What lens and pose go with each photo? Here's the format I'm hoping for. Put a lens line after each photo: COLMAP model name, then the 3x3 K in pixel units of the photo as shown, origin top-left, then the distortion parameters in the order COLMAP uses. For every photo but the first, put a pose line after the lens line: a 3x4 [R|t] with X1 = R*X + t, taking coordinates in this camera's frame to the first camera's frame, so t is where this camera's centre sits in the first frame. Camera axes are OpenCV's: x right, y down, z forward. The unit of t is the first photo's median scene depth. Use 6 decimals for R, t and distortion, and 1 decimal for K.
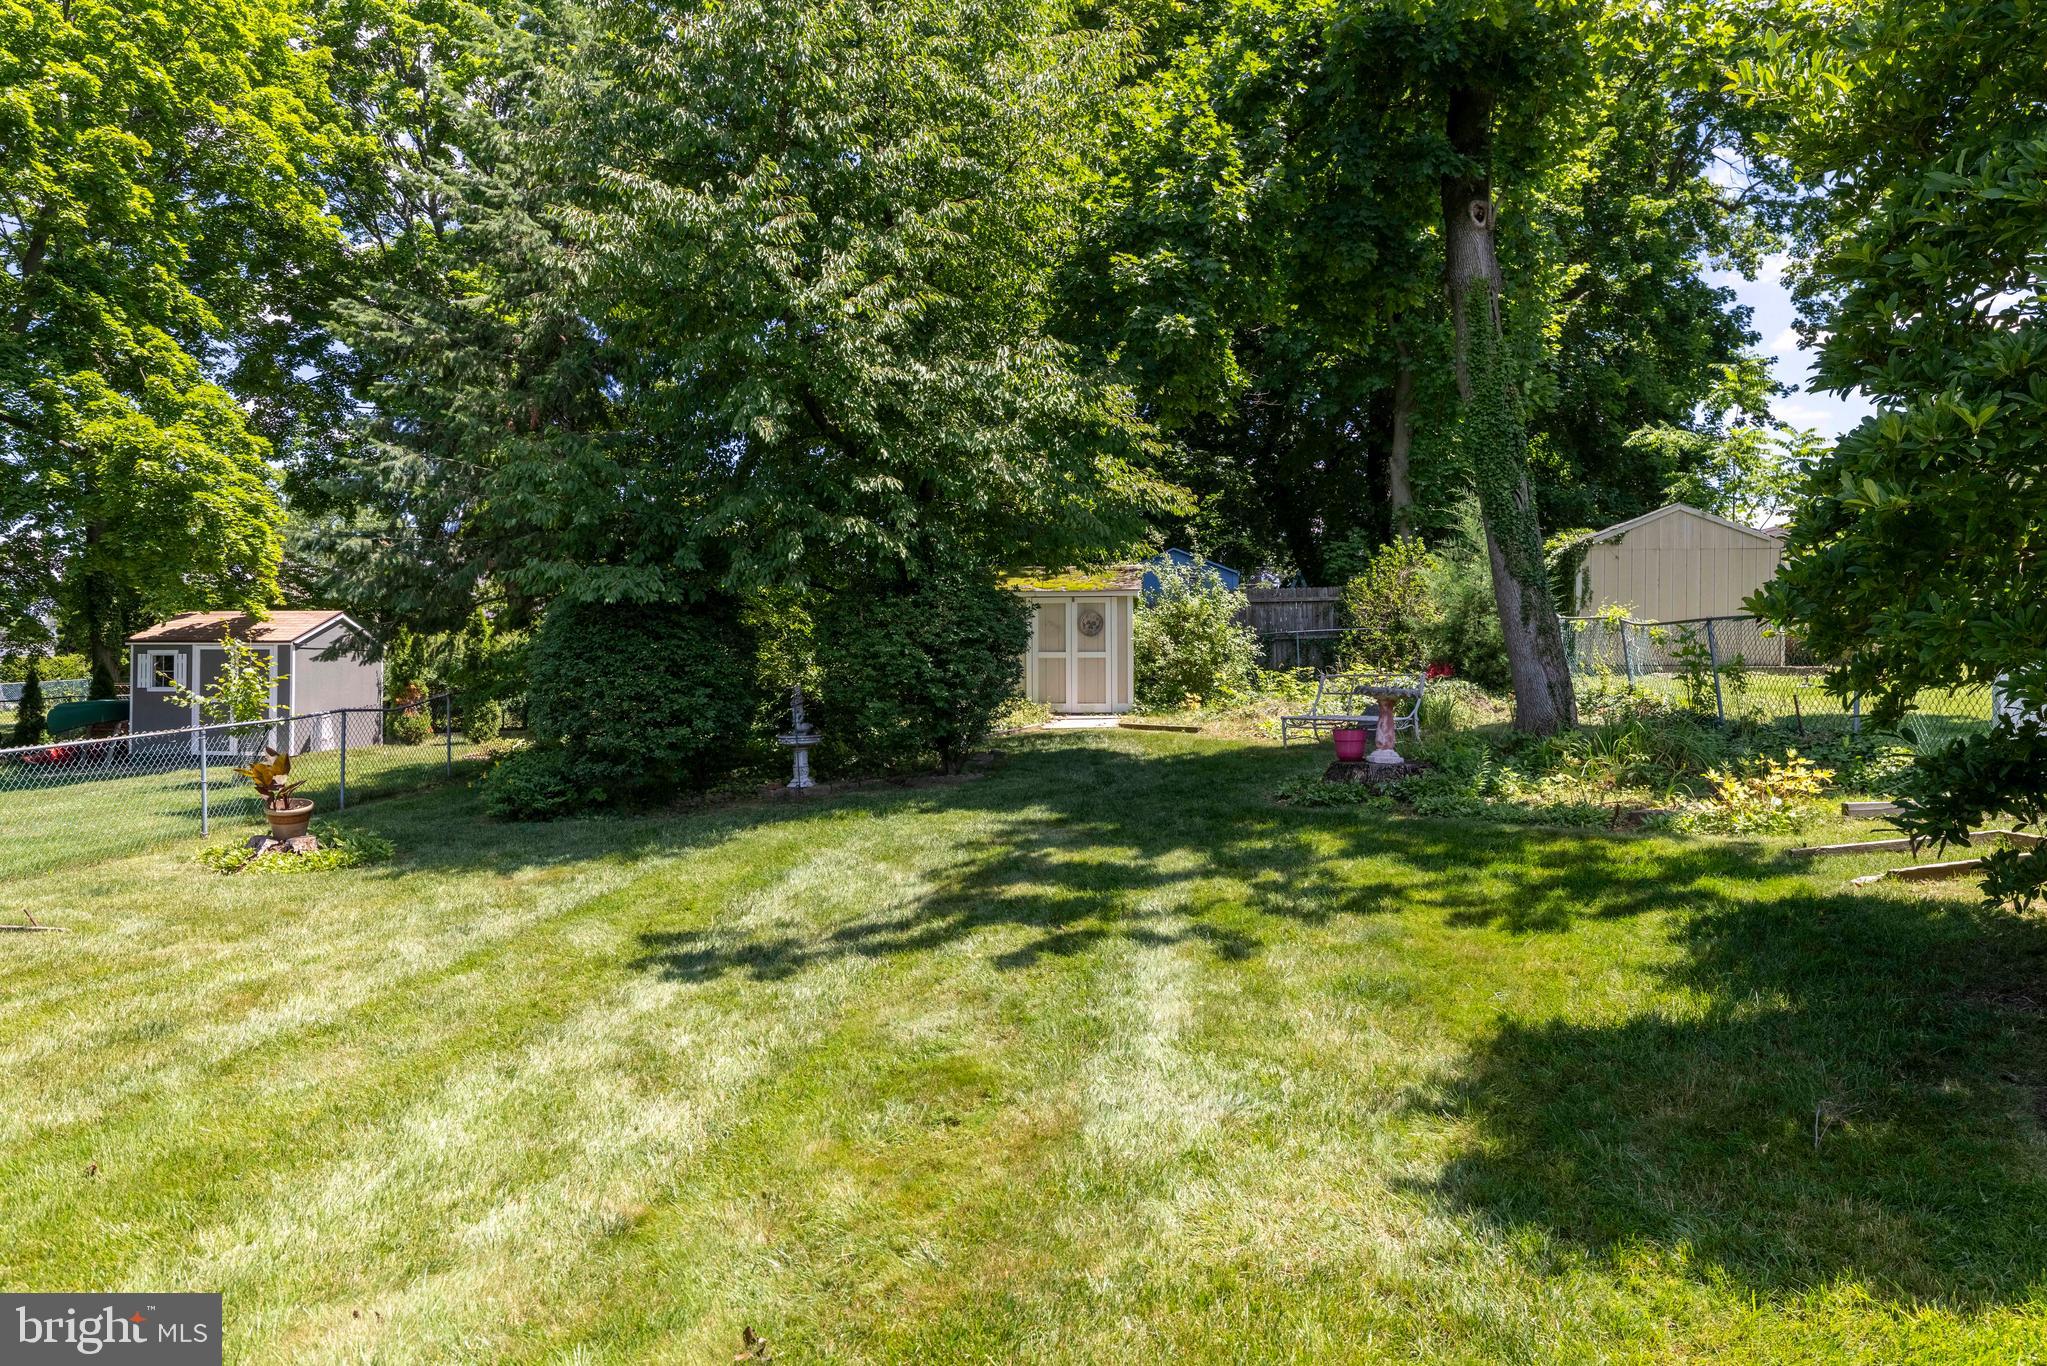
lens RADIAL K [[1316.5, 0, 1023.5], [0, 1316.5, 683.0], [0, 0, 1]] dist [-0.024234, -0.001643]
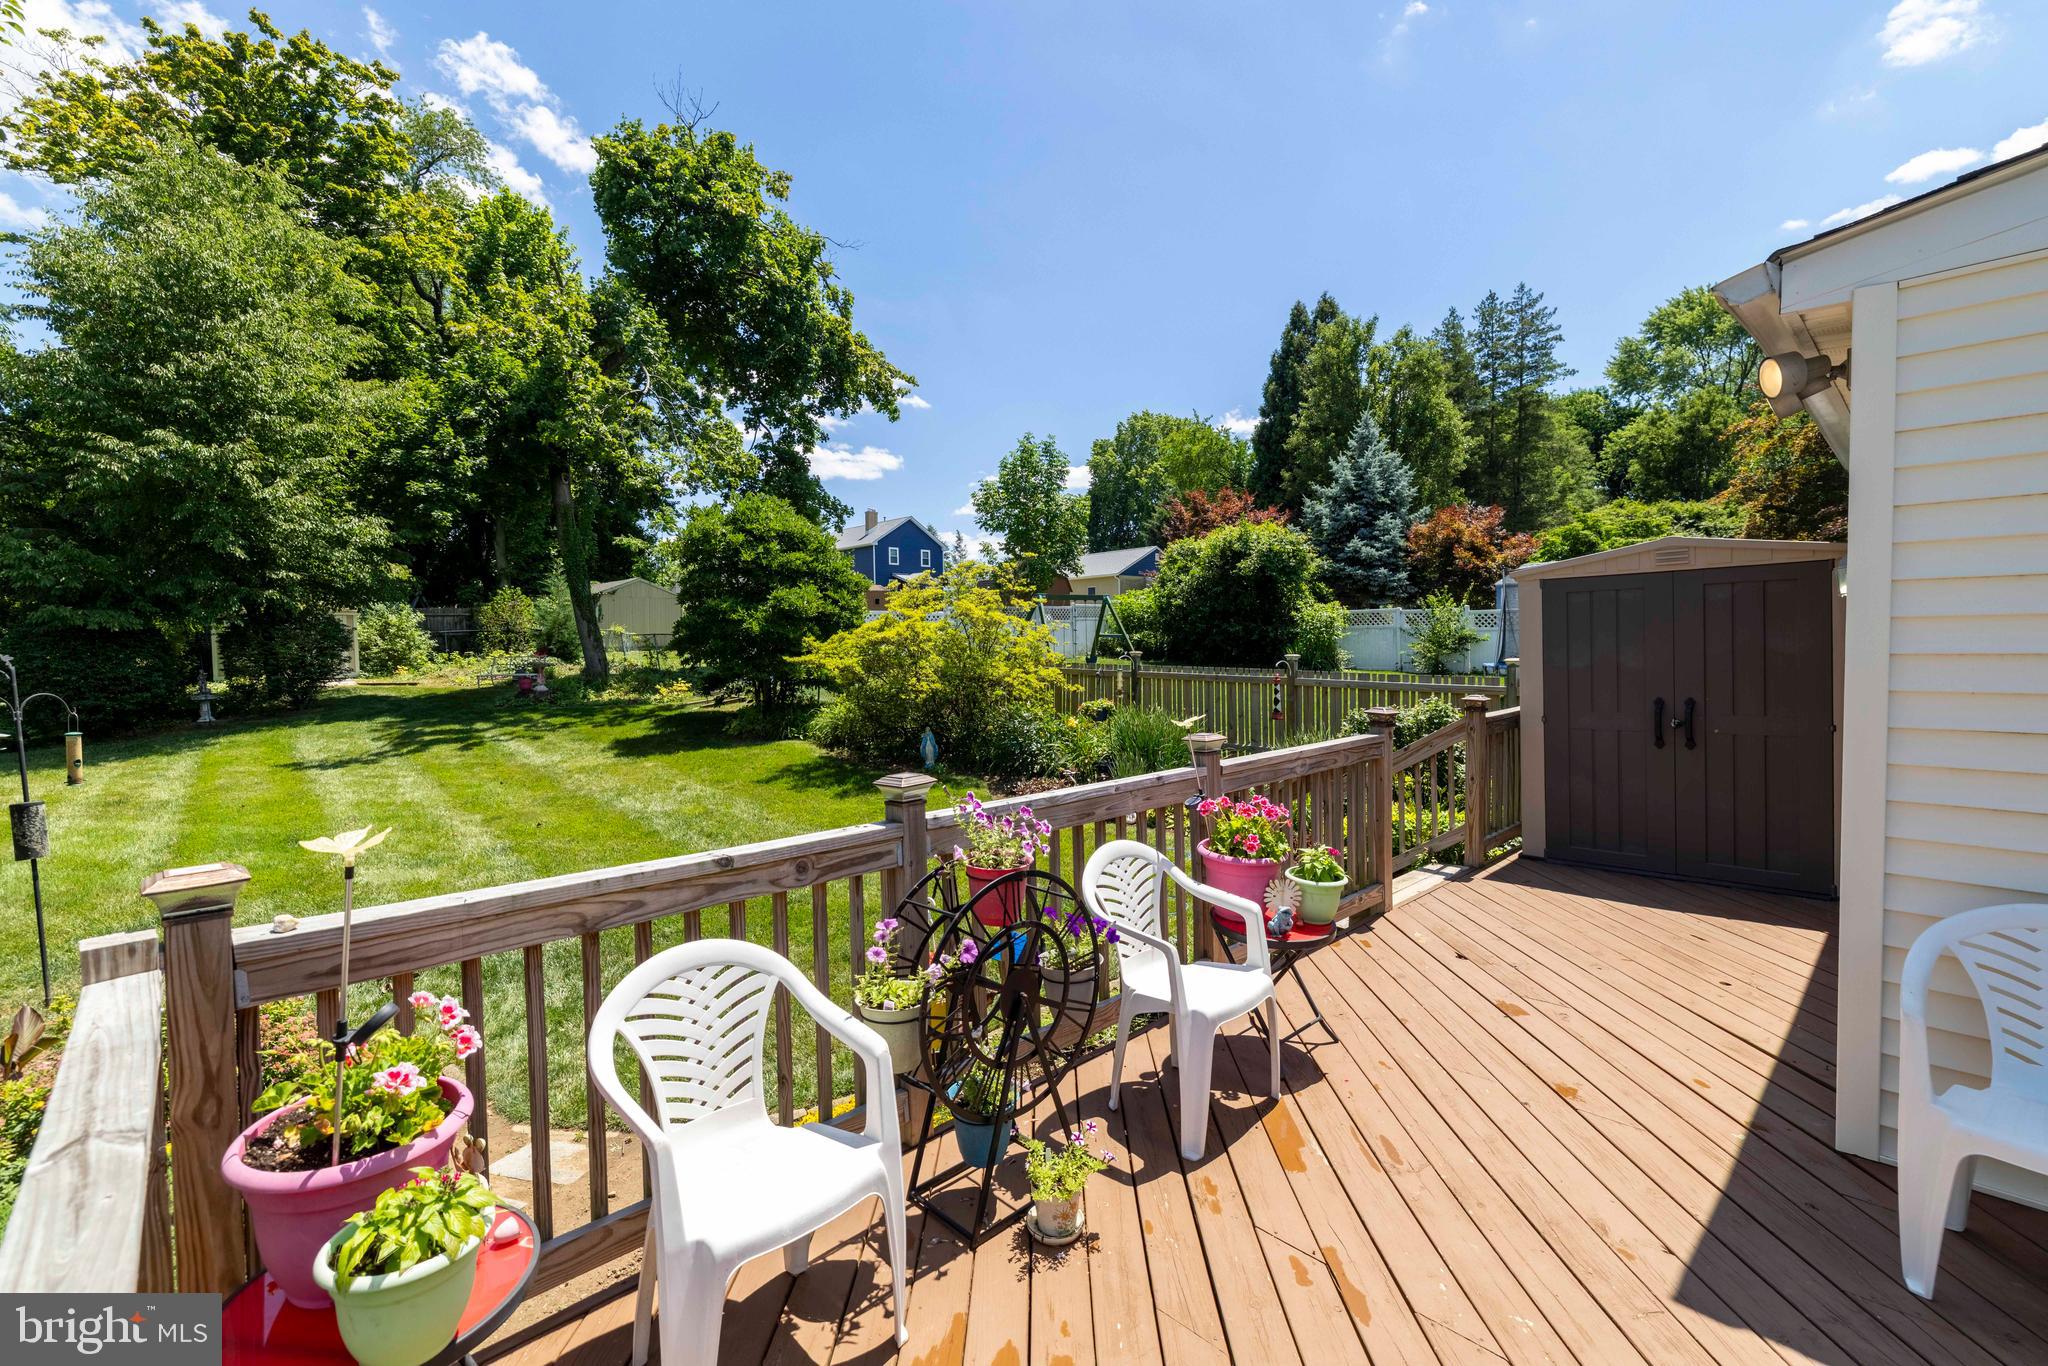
lens RADIAL K [[906.7, 0, 1024.0], [0, 906.7, 683.0], [0, 0, 1]] dist [-0.001087, 0.000132]
pose [[0.642905, -0.046497, 0.764533, -0.390459], [0.015143, 0.998732, 0.048007, -0.022209], [-0.765796, -0.019286, 0.642794, -0.732657]]
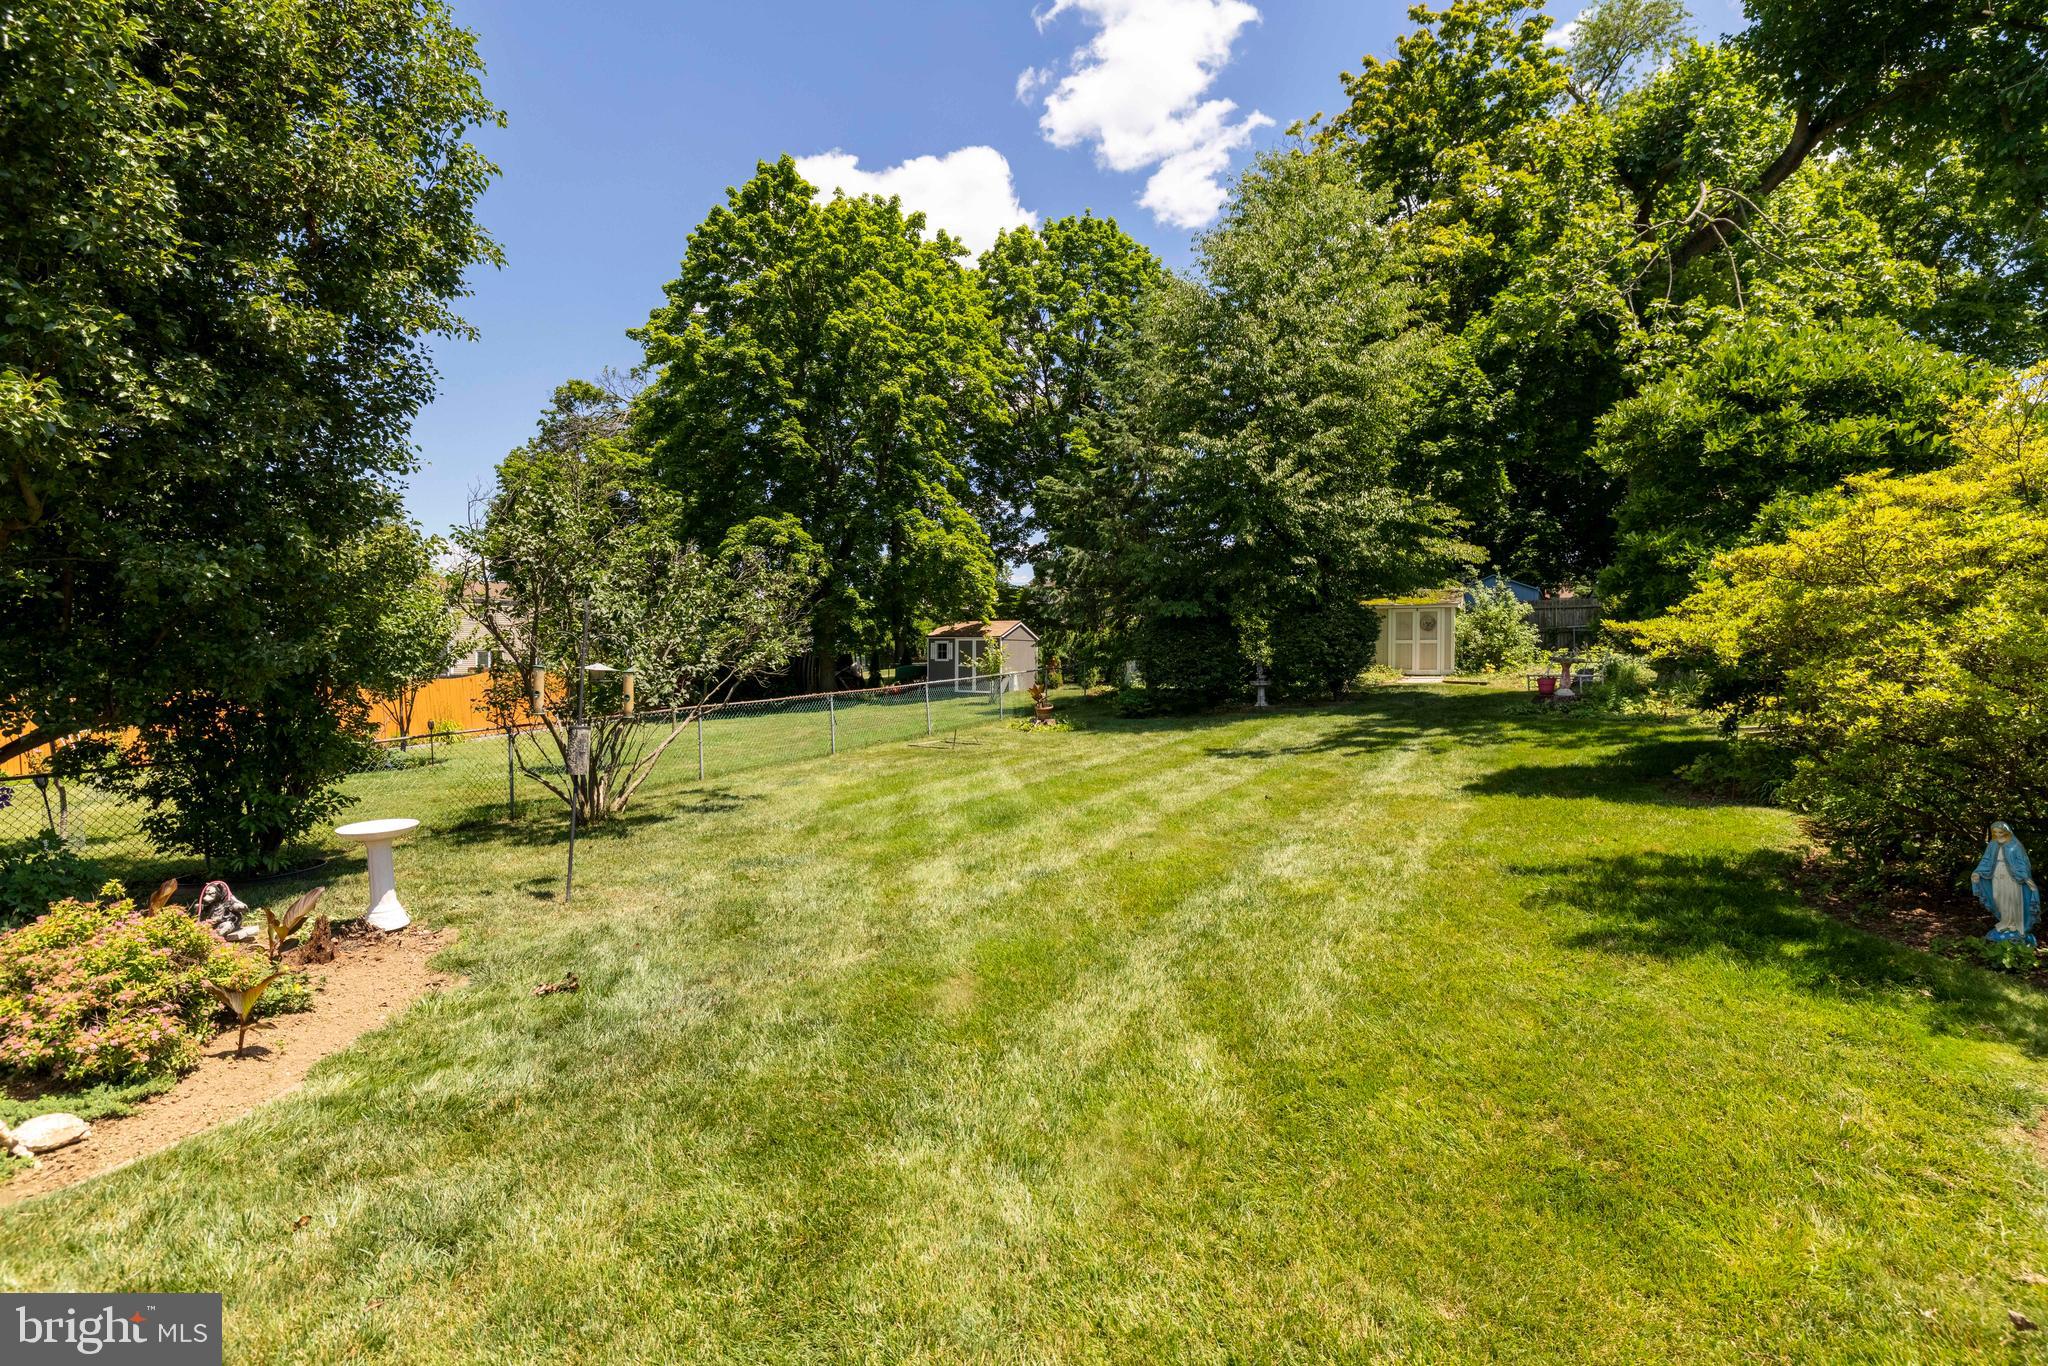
lens RADIAL K [[976.3, 0, 1032.7], [0, 976.3, 685.4], [0, 0, 1]] dist [0.002395, -0.000203]
pose [[0.928704, 0.012041, -0.370626, 0.059475], [-0.003975, 0.999738, 0.022520, 0.012499], [0.370801, -0.019441, 0.928509, -0.509181]]
